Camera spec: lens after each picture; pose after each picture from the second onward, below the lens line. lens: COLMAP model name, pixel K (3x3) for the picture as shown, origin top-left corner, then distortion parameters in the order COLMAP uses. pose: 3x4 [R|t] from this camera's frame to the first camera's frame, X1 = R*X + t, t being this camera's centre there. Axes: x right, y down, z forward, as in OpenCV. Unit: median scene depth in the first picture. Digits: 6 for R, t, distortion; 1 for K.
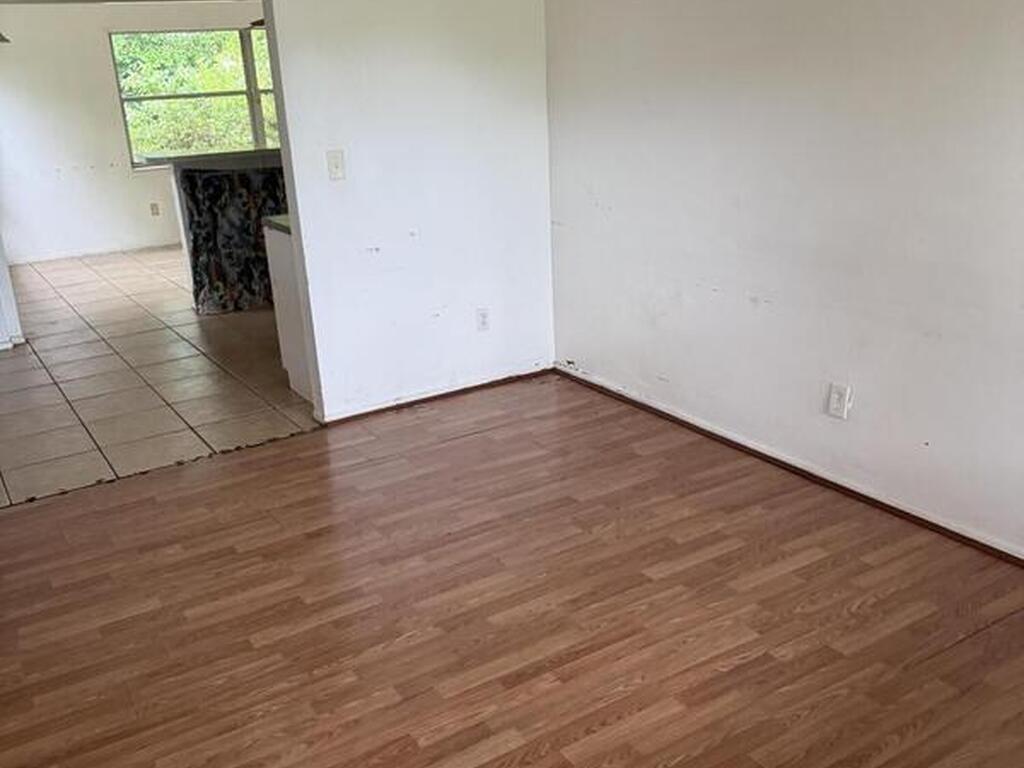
lens RADIAL K [[964.1, 0, 512.0], [0, 964.1, 384.0], [0, 0, 1]] dist [0.192511, -0.428324]
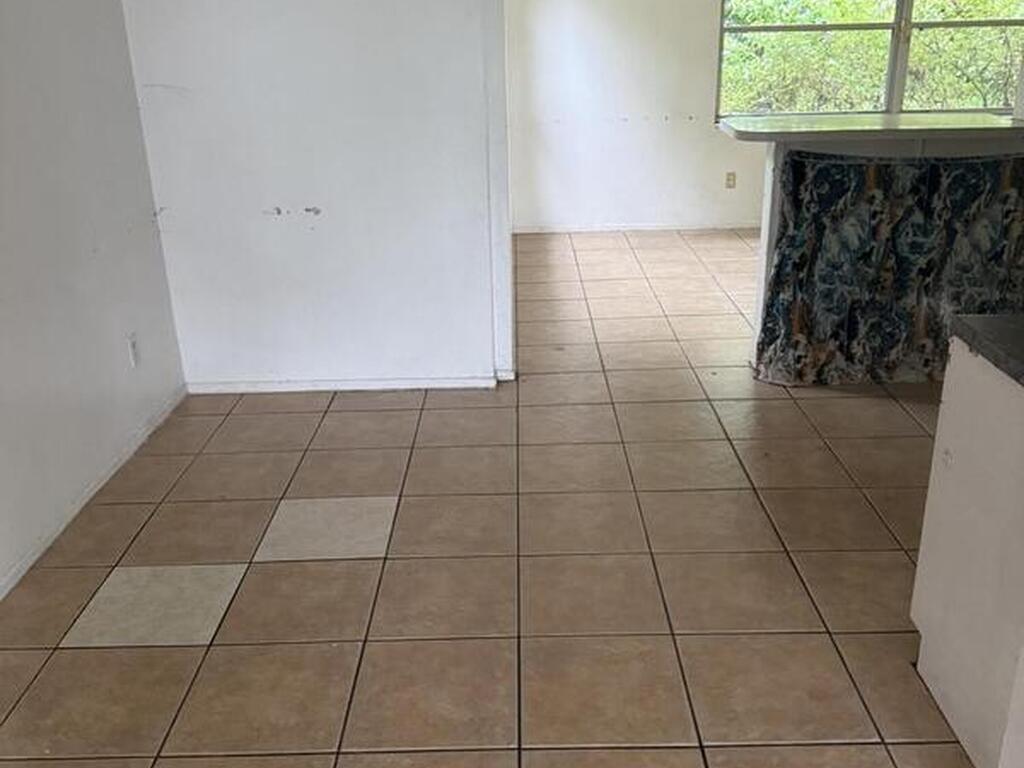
lens RADIAL K [[964.1, 0, 512.0], [0, 964.1, 384.0], [0, 0, 1]] dist [0.192511, -0.428324]
pose [[0.843767, 0.224399, -0.487547, -0.143548], [-0.191301, 0.974480, 0.117443, -0.111337], [0.501459, -0.005827, 0.865162, 0.366786]]
